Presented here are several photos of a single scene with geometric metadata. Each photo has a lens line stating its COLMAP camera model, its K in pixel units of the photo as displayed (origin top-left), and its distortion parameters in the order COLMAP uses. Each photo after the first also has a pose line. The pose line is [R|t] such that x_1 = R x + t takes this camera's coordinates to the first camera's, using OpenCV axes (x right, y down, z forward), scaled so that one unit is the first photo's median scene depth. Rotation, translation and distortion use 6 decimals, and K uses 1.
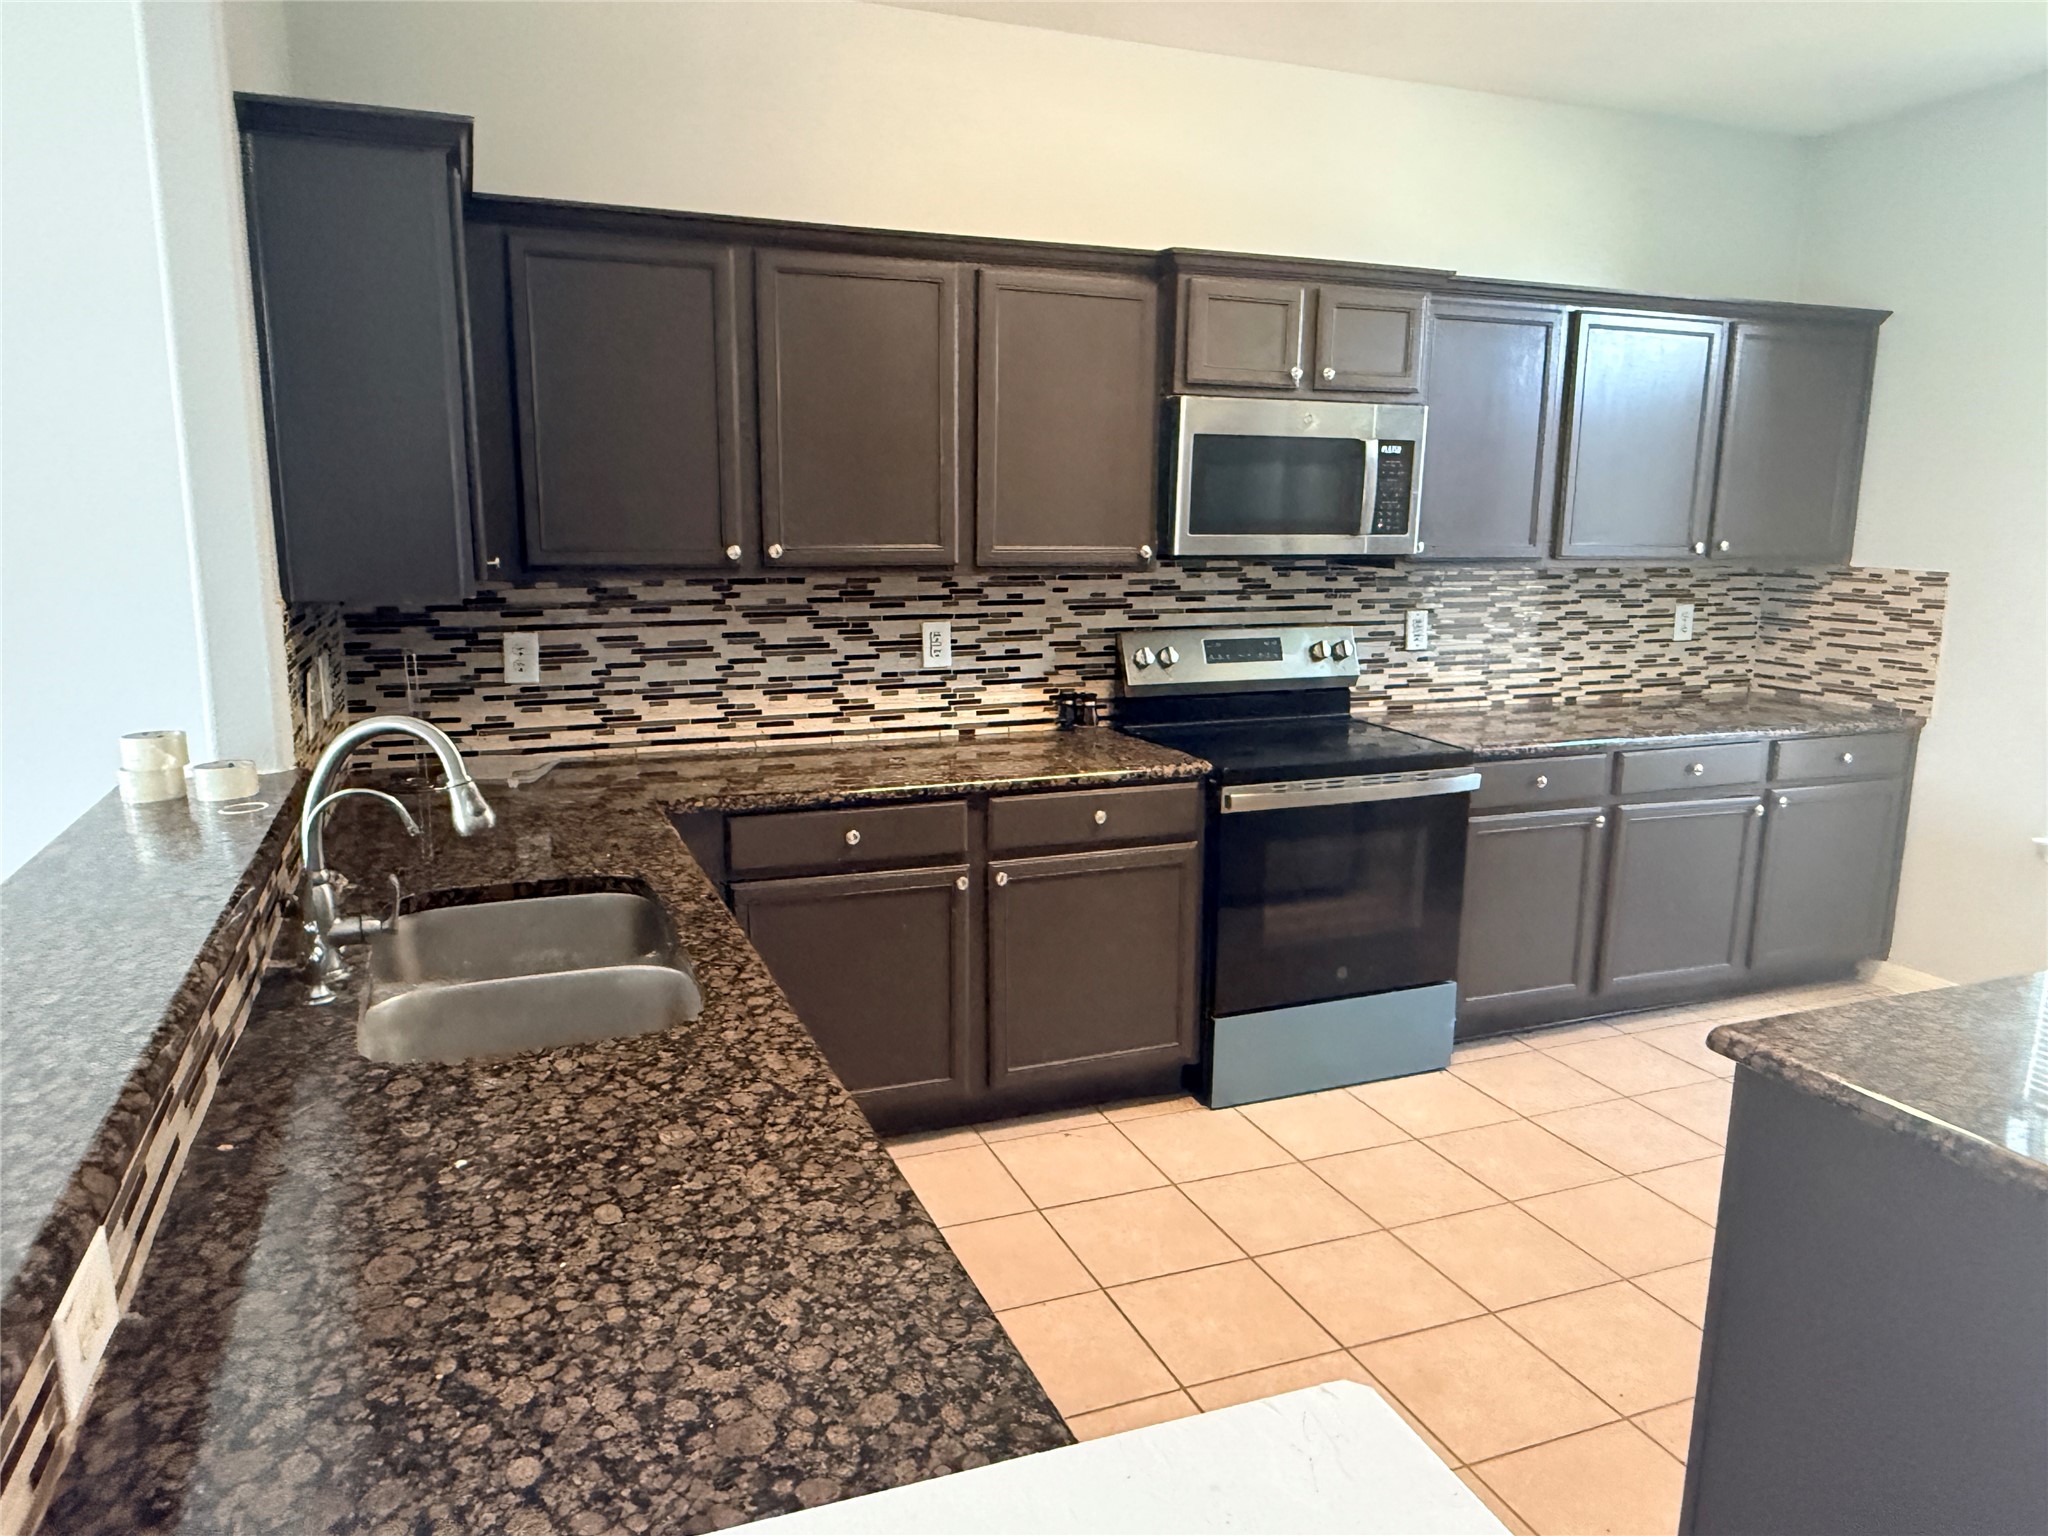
lens RADIAL K [[1371.6, 0, 1022.5], [0, 1371.6, 776.6], [0, 0, 1]] dist [0.000782, -0.001470]
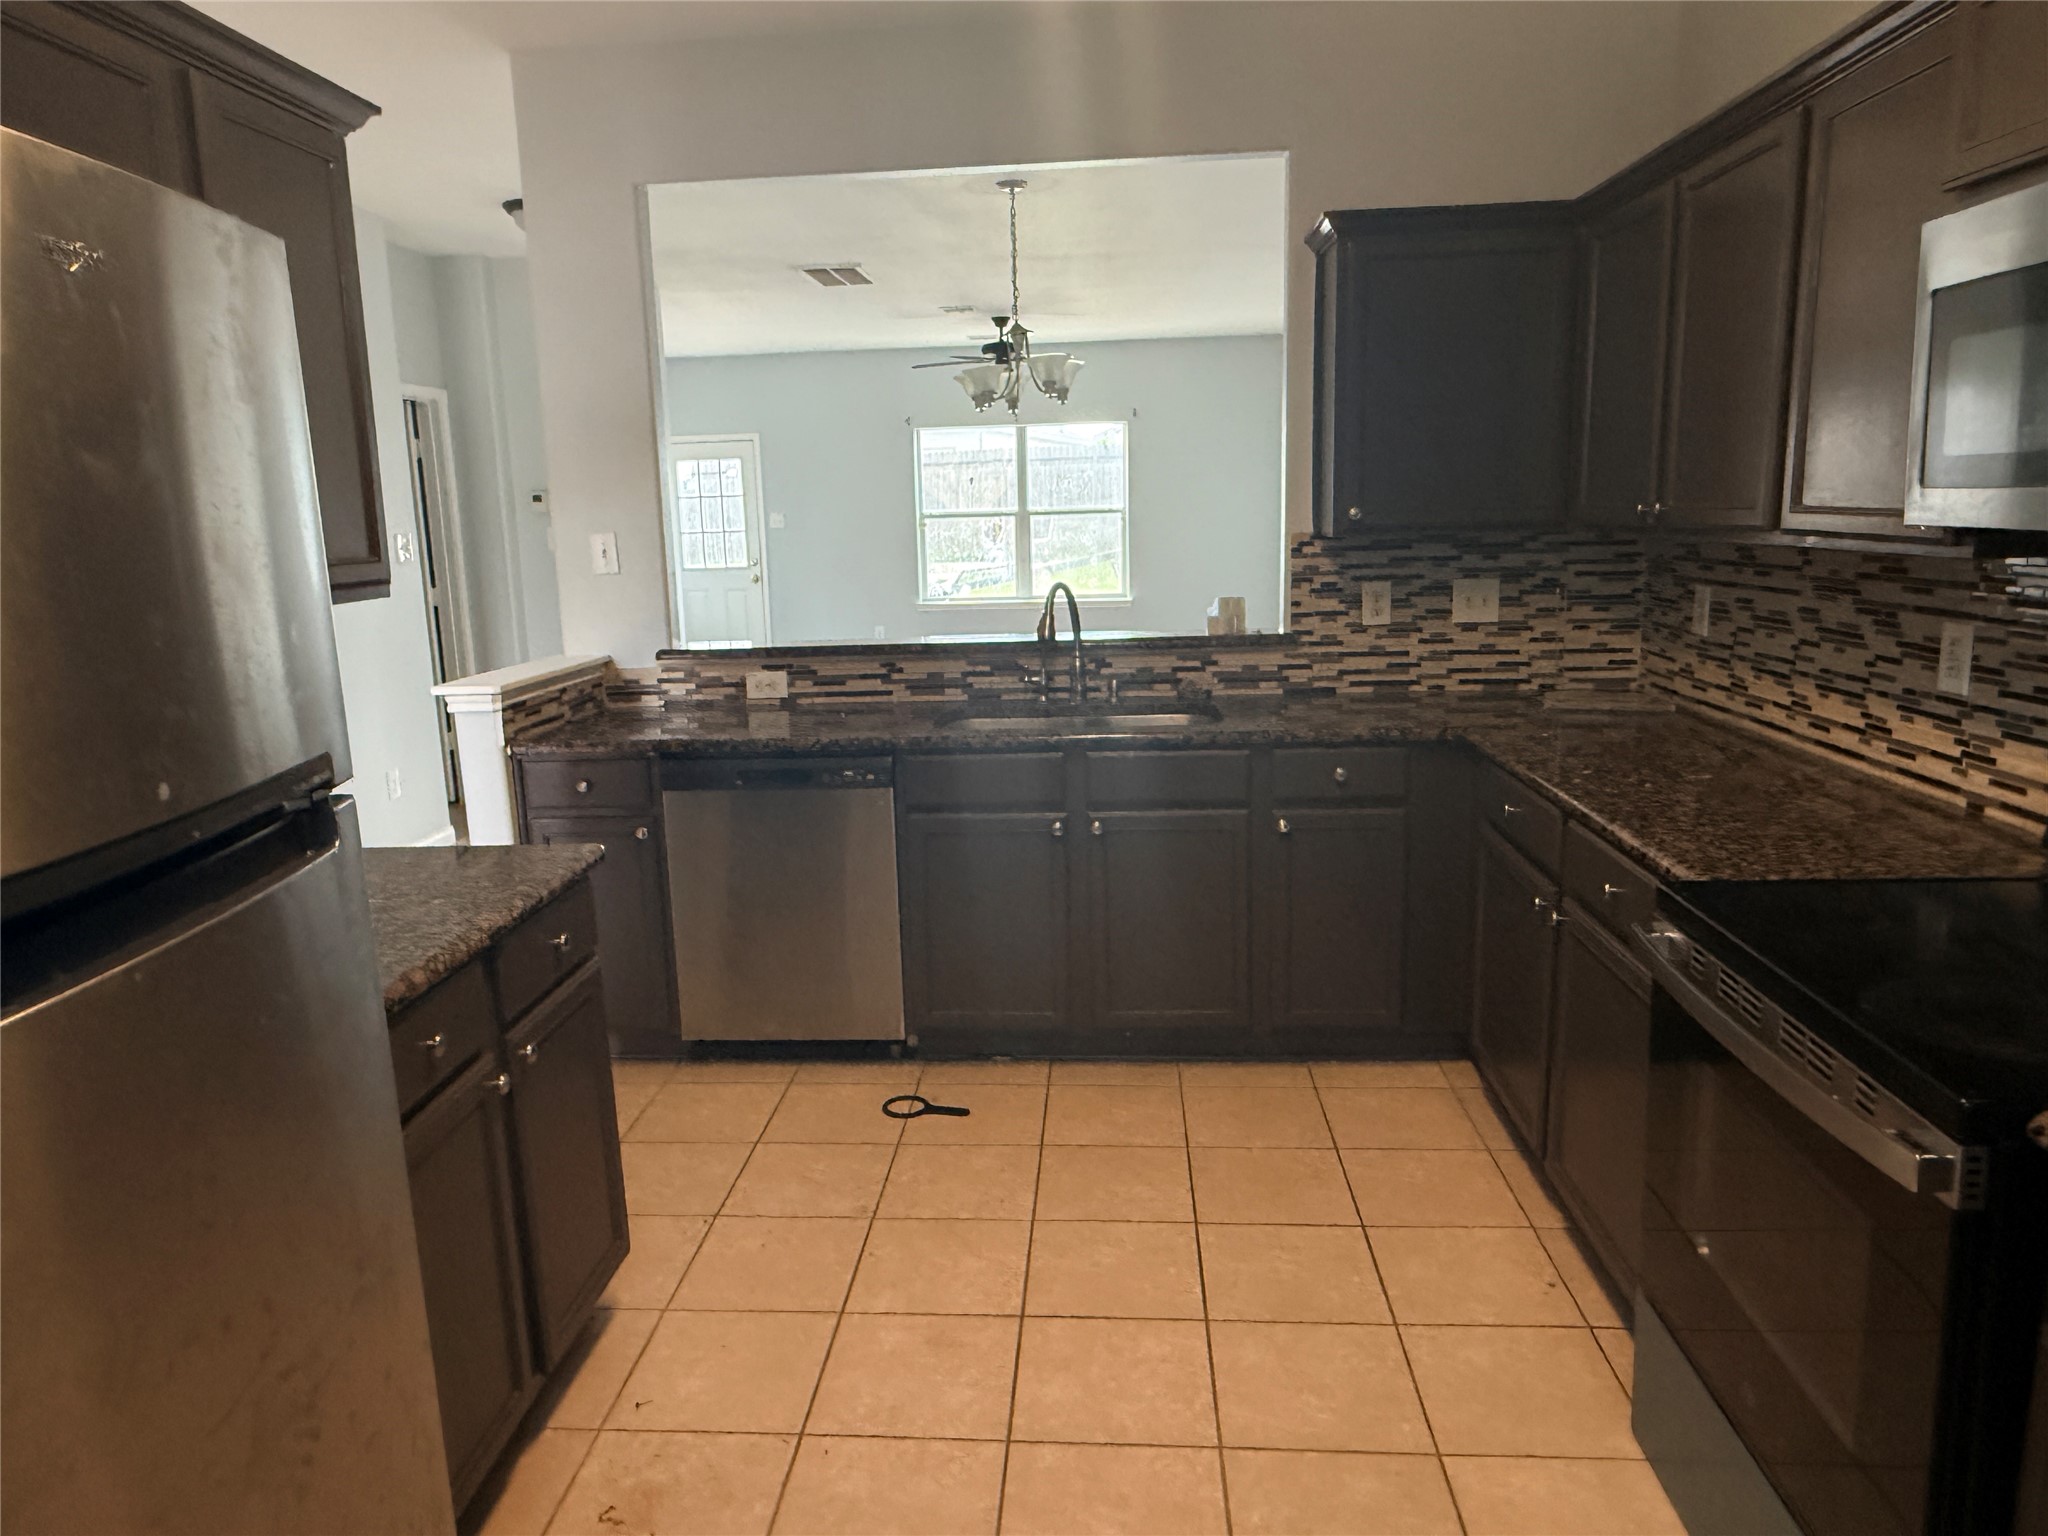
lens RADIAL K [[1371.6, 0, 1017.1], [0, 1371.6, 766.8], [0, 0, 1]] dist [0.000782, -0.001470]
pose [[-0.433310, 0.179319, -0.883226, 0.716825], [-0.143532, 0.953767, 0.264058, -0.156581], [0.889742, 0.241190, -0.387538, 0.880023]]
